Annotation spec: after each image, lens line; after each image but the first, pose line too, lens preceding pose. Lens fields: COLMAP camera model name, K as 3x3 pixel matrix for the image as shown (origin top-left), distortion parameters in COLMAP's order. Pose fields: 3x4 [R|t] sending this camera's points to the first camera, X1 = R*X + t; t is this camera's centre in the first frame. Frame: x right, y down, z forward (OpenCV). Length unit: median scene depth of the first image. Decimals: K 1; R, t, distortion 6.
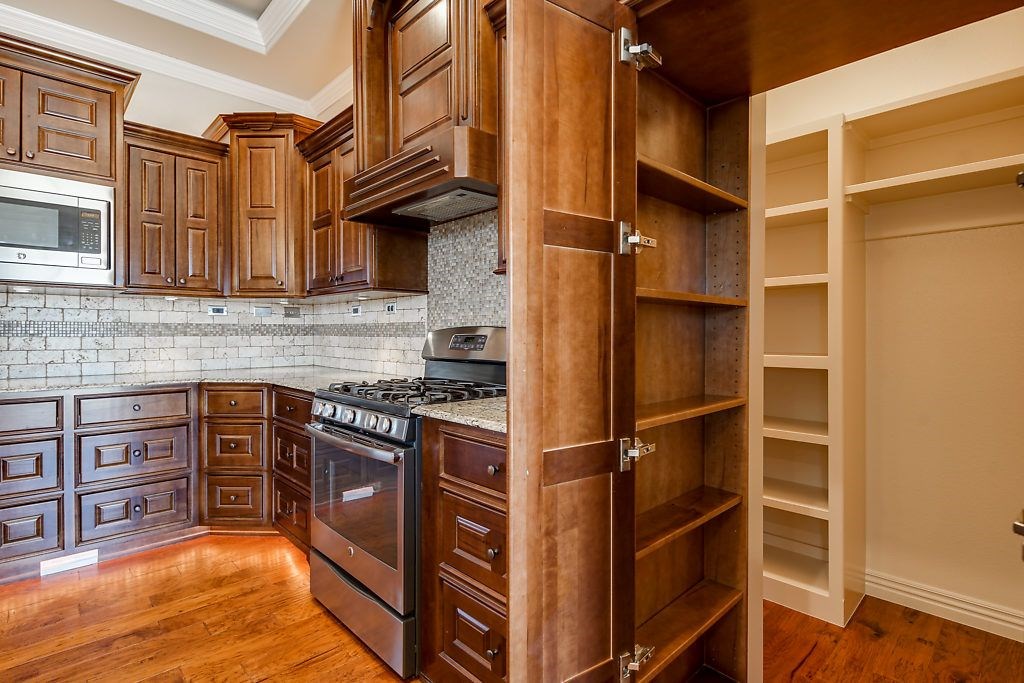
lens RADIAL K [[504.4, 0, 490.6], [0, 504.4, 337.8], [0, 0, 1]] dist [-0.001510, -0.001727]
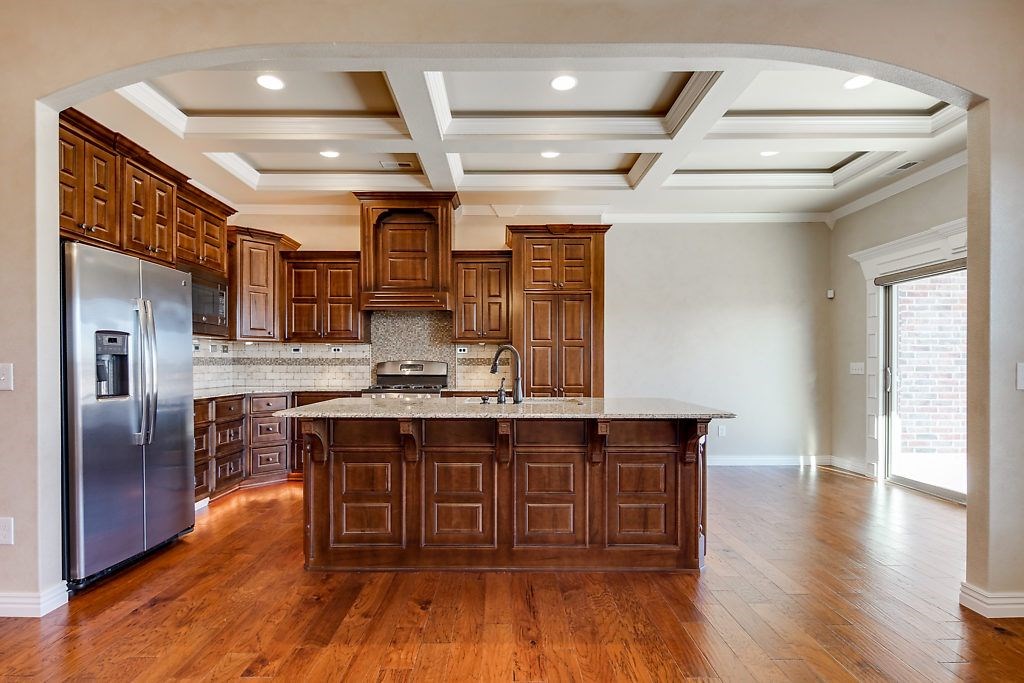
lens RADIAL K [[512.5, 0, 514.2], [0, 512.5, 366.1], [0, 0, 1]] dist [0.002077, -0.000730]
pose [[0.668369, -0.004394, 0.743817, -1.251544], [0.006663, 0.999978, -0.000080, 0.004718], [-0.743800, 0.005010, 0.668383, -0.781510]]
